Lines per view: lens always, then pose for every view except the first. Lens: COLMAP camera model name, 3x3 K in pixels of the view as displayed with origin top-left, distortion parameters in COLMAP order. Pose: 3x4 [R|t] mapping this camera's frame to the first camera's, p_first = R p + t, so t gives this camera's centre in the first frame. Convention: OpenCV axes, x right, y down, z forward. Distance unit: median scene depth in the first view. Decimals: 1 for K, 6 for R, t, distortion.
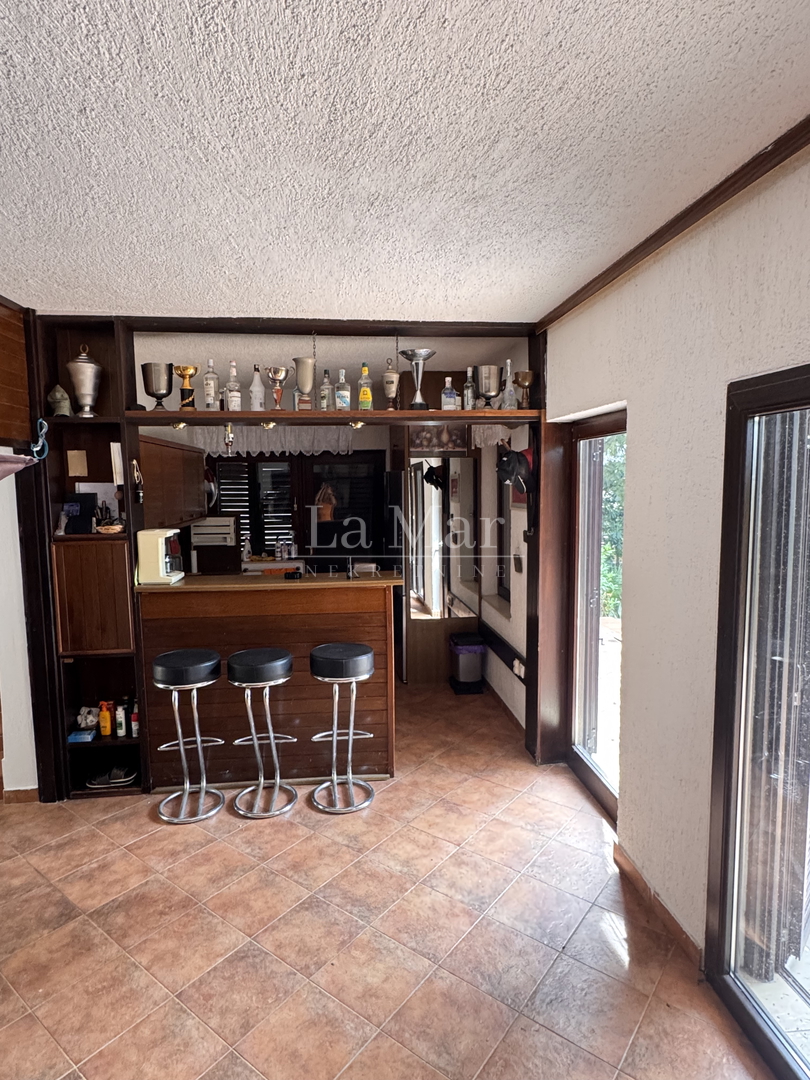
lens RADIAL K [[612.6, 0, 406.7], [0, 612.6, 539.3], [0, 0, 1]] dist [-0.001475, -0.001245]
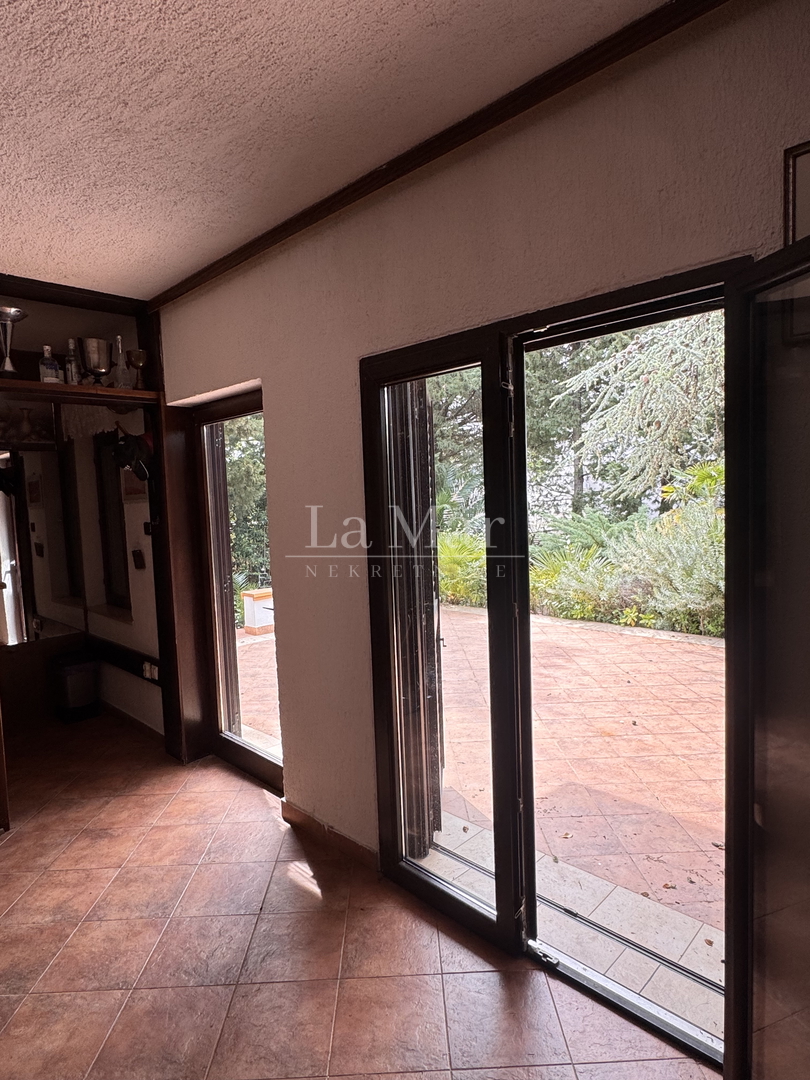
lens RADIAL K [[612.6, 0, 406.7], [0, 612.6, 539.3], [0, 0, 1]] dist [-0.001475, -0.001245]
pose [[0.778266, -0.064656, 0.624597, -0.117386], [0.090332, 0.995867, -0.009469, 0.078460], [-0.621403, 0.063791, 0.780890, 0.025757]]
